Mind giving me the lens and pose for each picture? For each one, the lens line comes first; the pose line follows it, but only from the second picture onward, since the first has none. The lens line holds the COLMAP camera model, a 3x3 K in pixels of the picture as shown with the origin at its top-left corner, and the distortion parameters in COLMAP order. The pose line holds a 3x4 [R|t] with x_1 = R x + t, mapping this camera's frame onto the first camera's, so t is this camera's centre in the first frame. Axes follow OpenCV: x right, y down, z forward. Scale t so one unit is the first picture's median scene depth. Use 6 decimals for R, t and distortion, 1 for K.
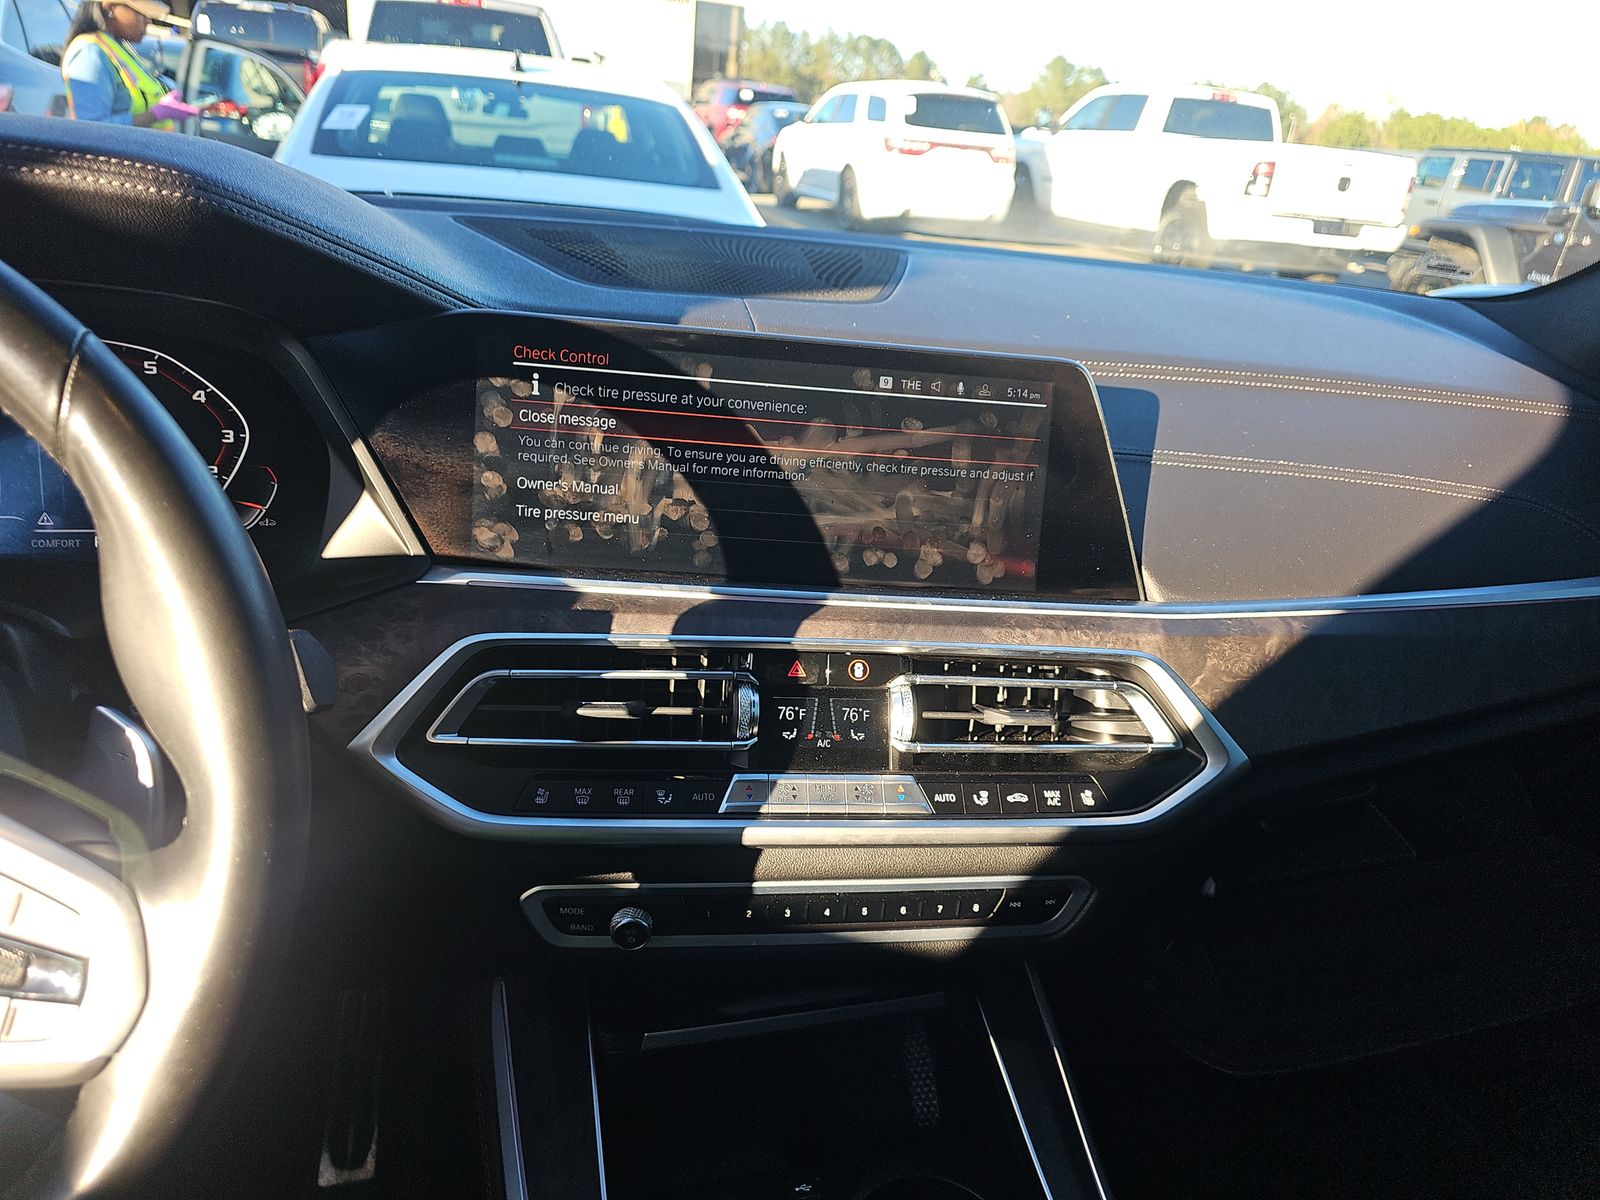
lens RADIAL K [[1090.4, 0, 779.8], [0, 1090.4, 565.9], [0, 0, 1]] dist [0.054264, -0.030913]
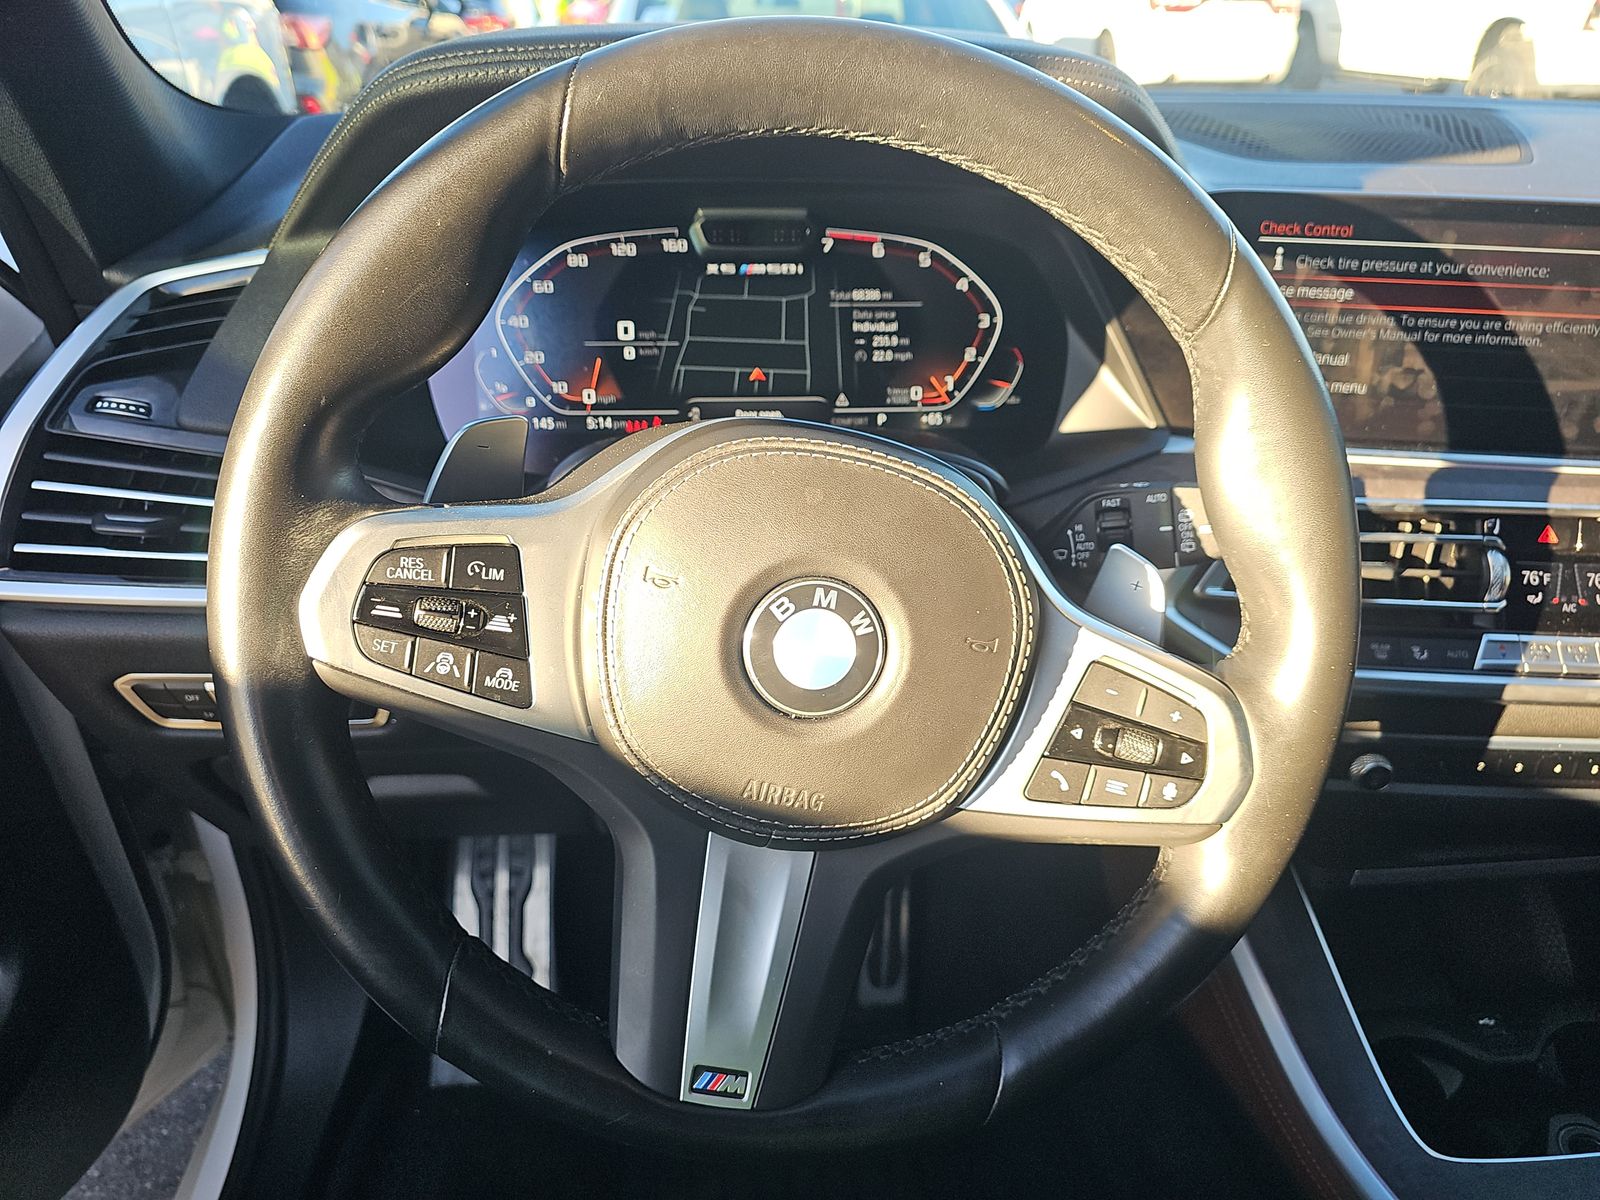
lens RADIAL K [[1090.4, 0, 791.5], [0, 1090.4, 575.4], [0, 0, 1]] dist [0.054264, -0.030913]
pose [[0.985299, 0.011586, -0.170443, -0.493447], [0.005277, 0.995157, 0.098155, 0.027500], [0.170755, -0.097611, 0.980467, -0.133380]]
